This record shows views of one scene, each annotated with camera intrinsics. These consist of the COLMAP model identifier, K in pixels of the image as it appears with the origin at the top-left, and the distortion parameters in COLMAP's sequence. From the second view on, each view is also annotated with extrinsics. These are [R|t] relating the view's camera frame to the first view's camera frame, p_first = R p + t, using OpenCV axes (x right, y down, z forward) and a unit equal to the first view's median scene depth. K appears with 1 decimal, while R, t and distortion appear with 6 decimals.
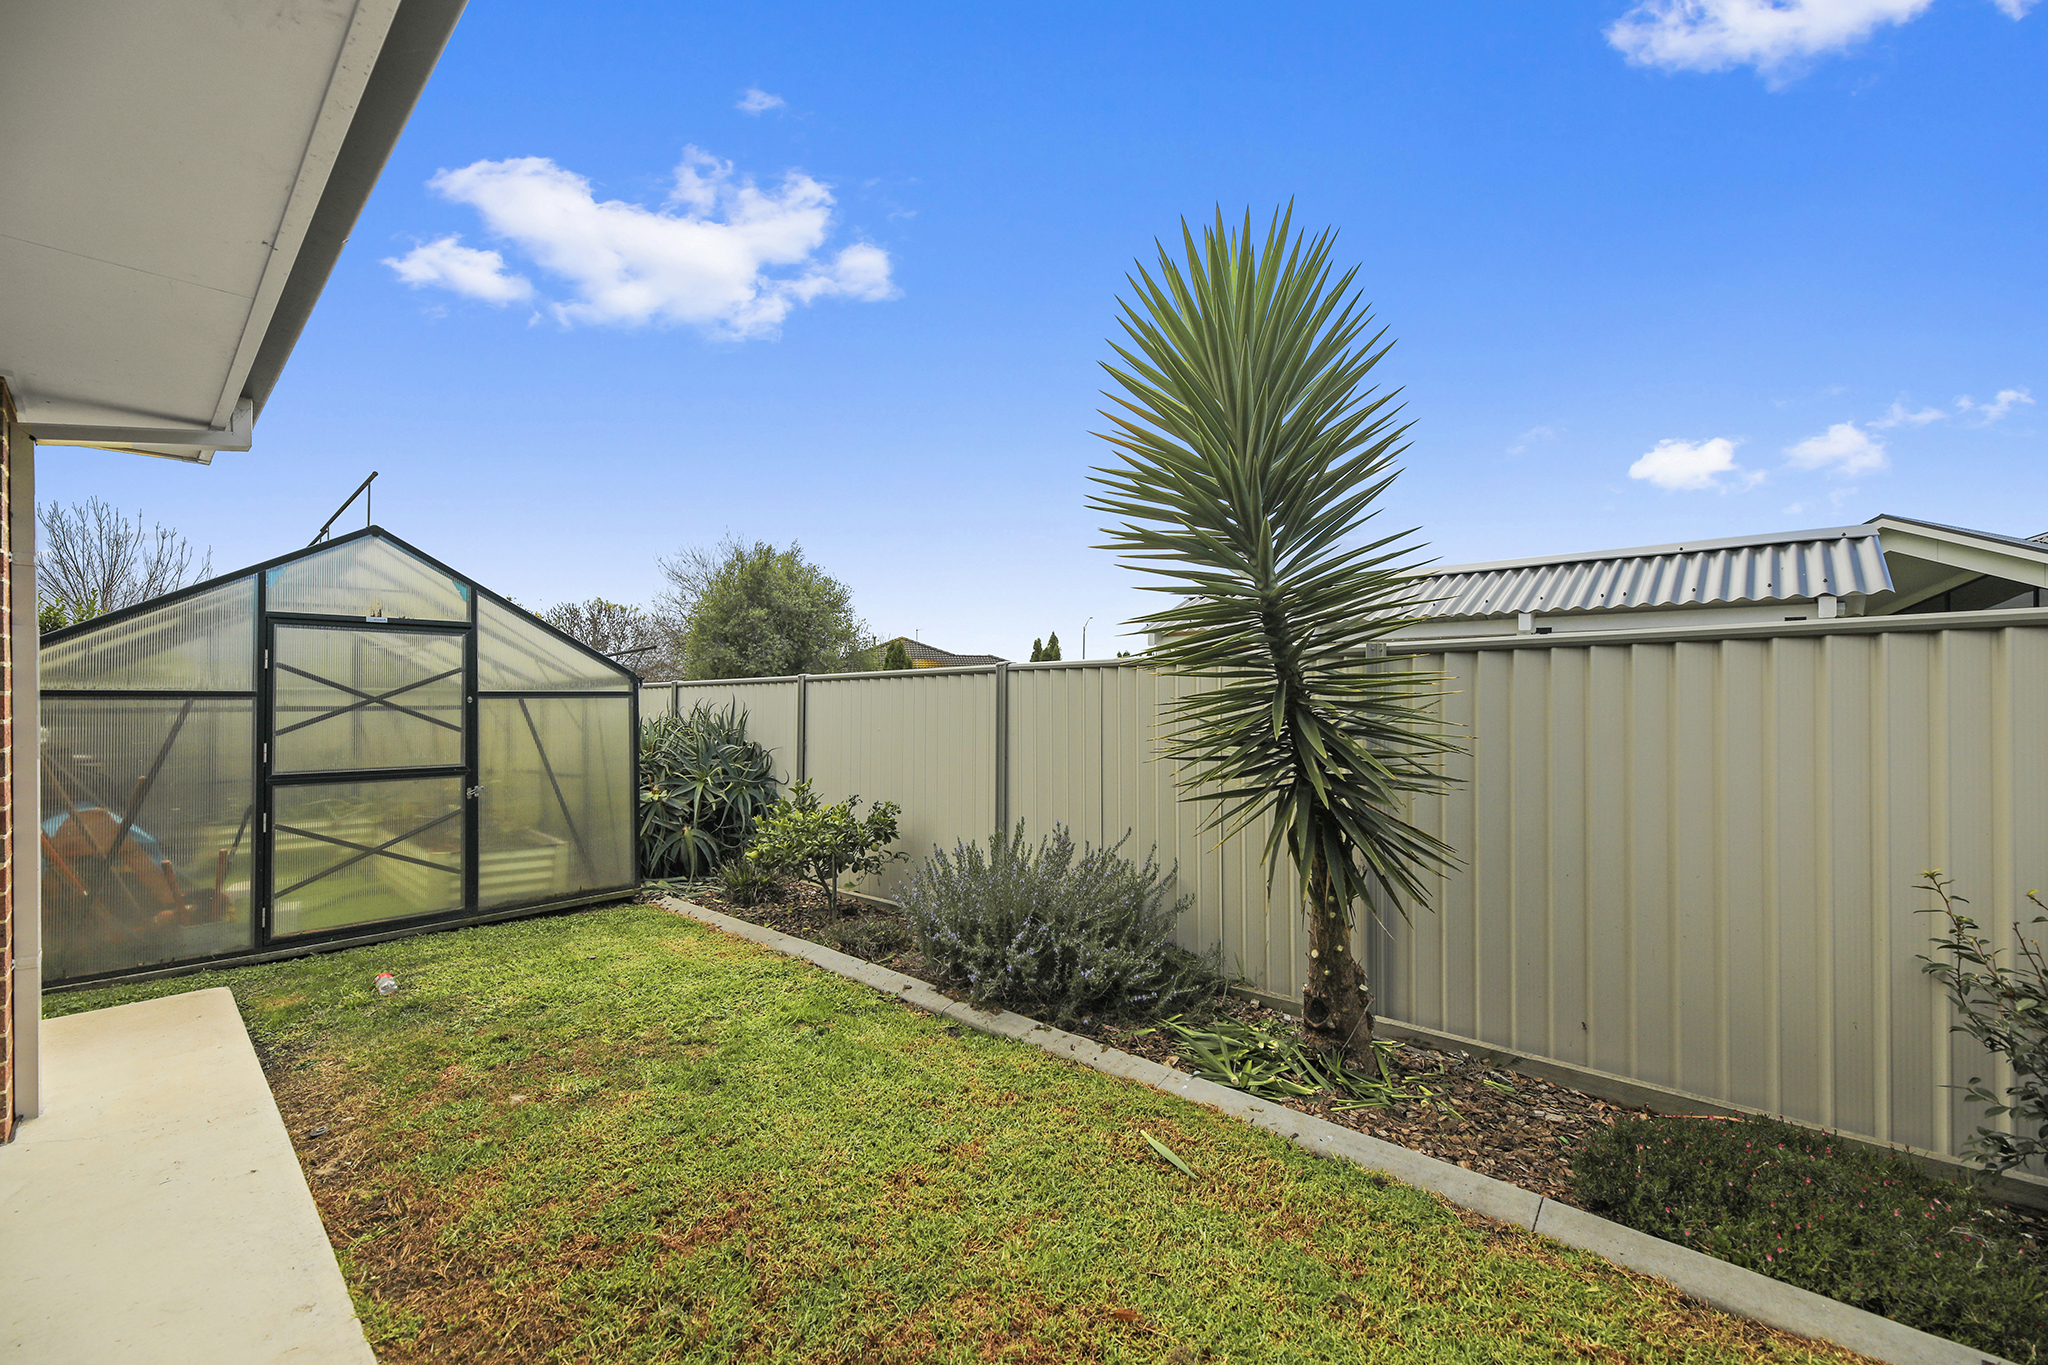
lens RADIAL K [[808.4, 0, 1050.4], [0, 808.4, 683.4], [0, 0, 1]] dist [0.011263, -0.000312]
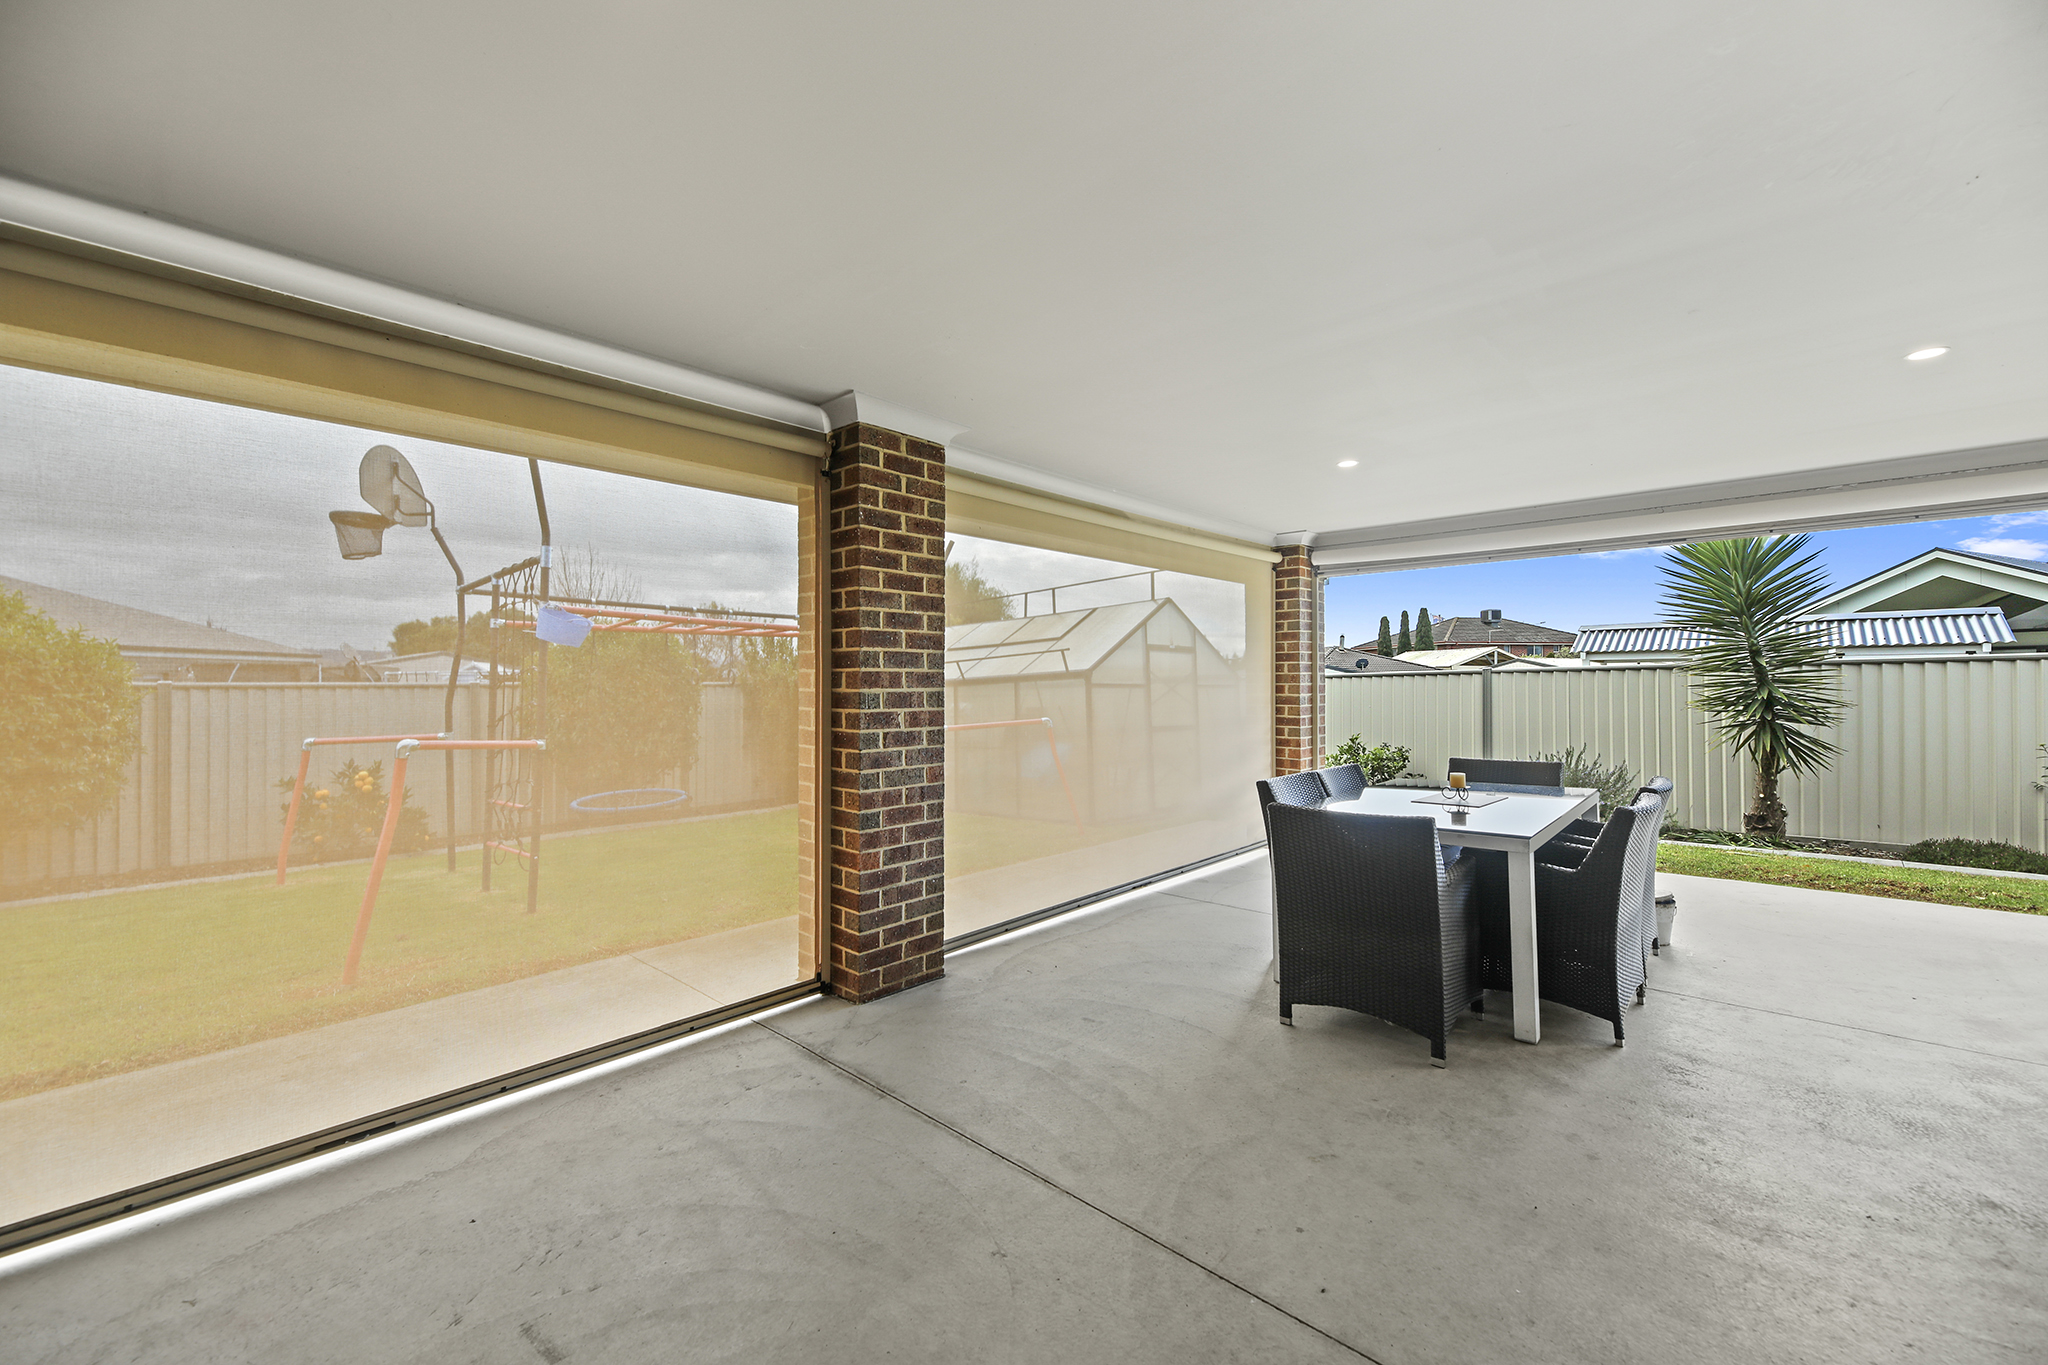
lens RADIAL K [[808.4, 0, 1050.4], [0, 808.4, 683.4], [0, 0, 1]] dist [0.011263, -0.000312]
pose [[0.999917, 0.005114, -0.011820, -1.514703], [-0.005336, 0.999808, -0.018856, 0.059668], [0.011721, 0.018917, 0.999752, -1.231222]]
